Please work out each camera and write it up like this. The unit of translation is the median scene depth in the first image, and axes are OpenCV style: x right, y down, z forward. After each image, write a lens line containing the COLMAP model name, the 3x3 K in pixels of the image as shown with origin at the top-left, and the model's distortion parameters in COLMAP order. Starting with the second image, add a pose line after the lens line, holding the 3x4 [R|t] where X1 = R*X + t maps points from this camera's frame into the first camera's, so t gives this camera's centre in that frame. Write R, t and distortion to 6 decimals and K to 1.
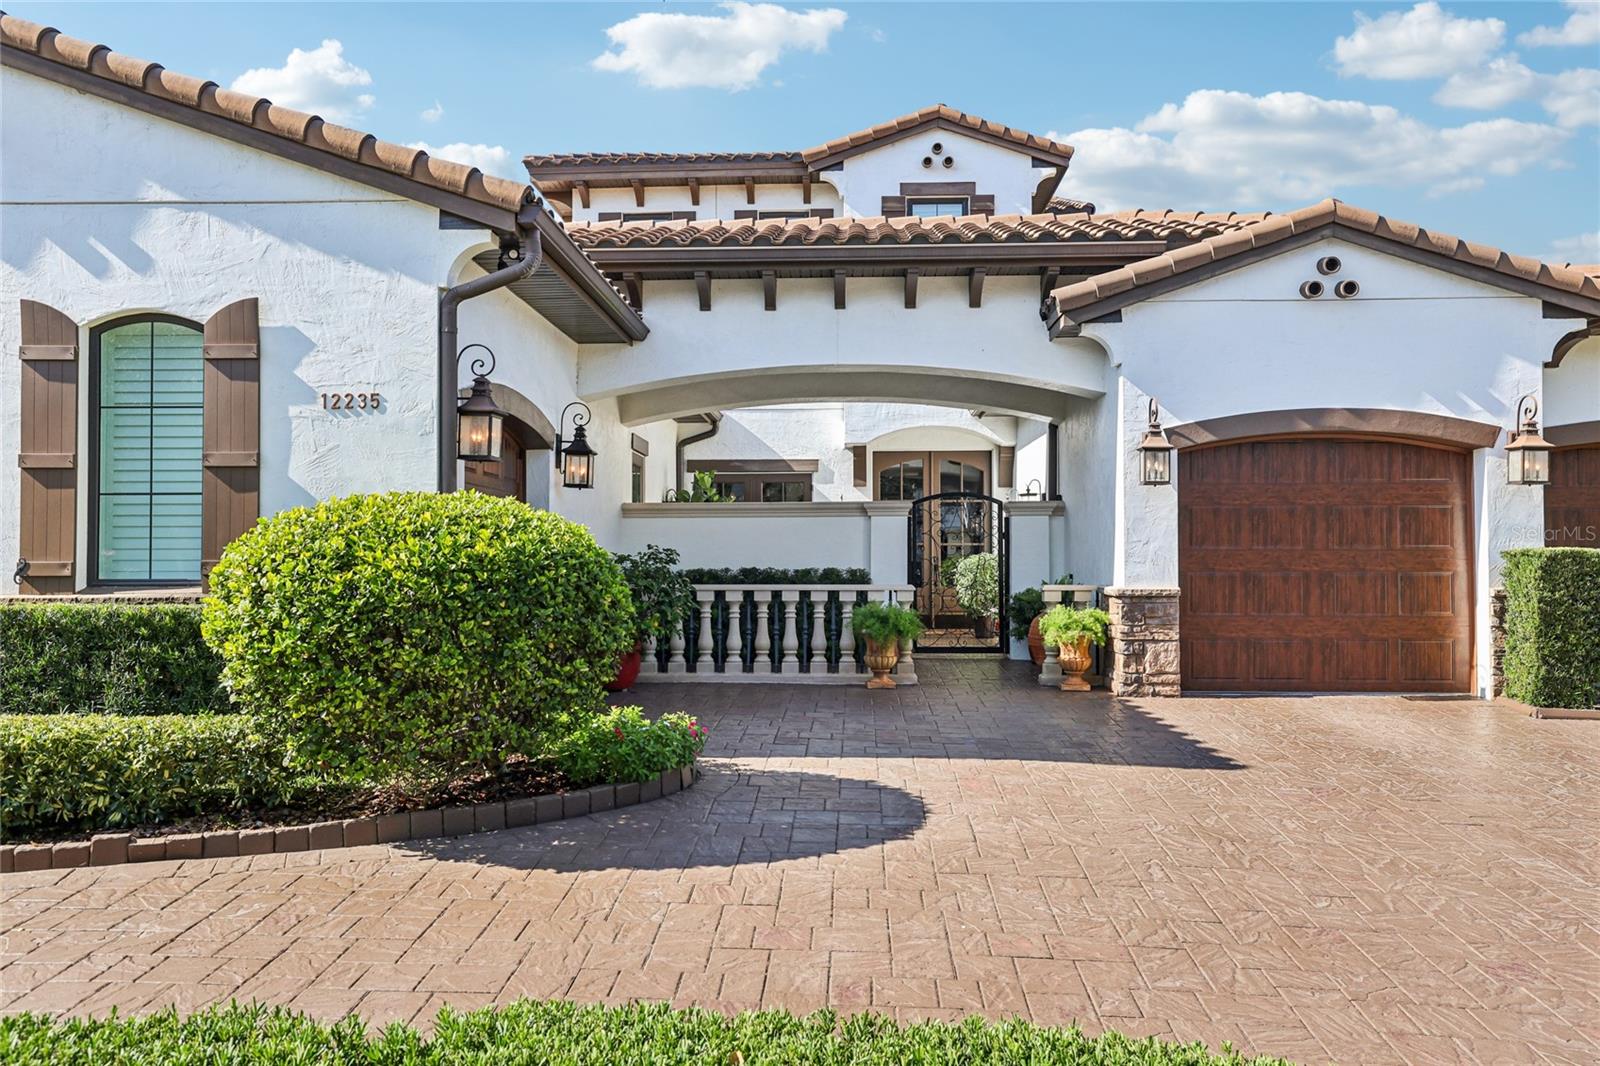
lens RADIAL K [[1221.6, 0, 800.0], [0, 1221.6, 533.0], [0, 0, 1]] dist [-0.002287, 0.099364]
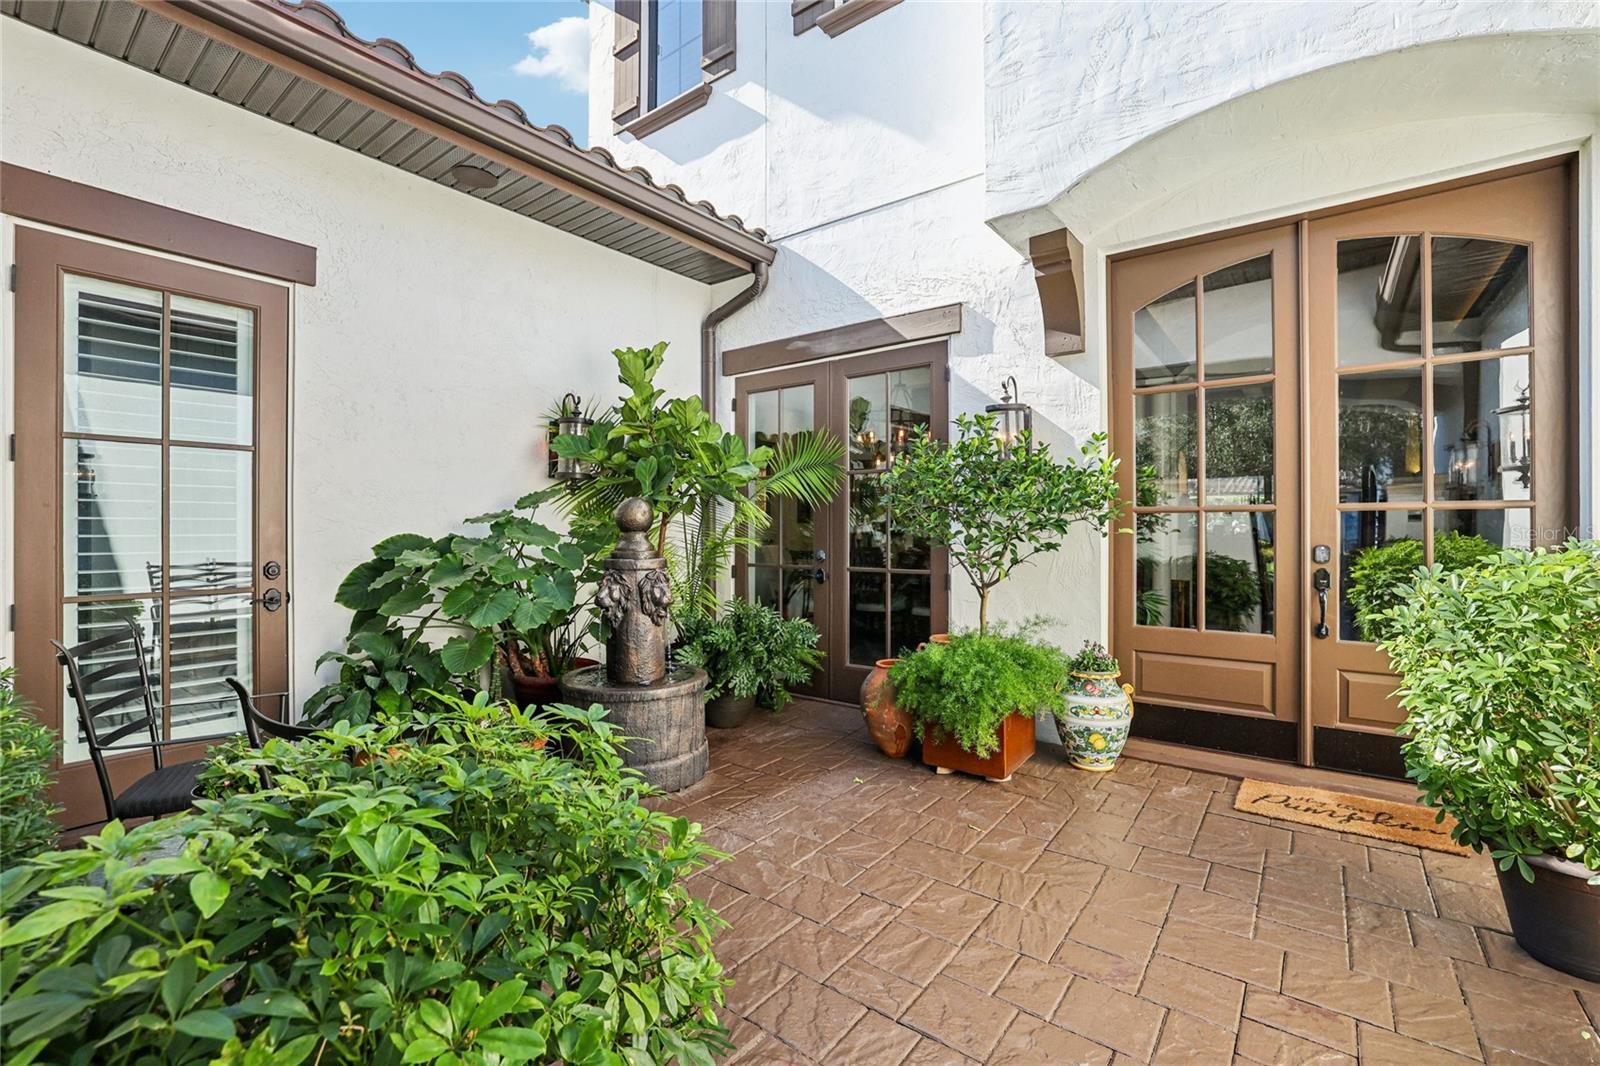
lens RADIAL K [[695.0, 0, 800.0], [0, 695.0, 533.0], [0, 0, 1]] dist [-0.044997, 0.018455]
pose [[0.825536, -0.002138, -0.564345, 0.172448], [0.012776, 0.999807, 0.014900, 0.021341], [0.564205, -0.019511, 0.825404, 1.347936]]
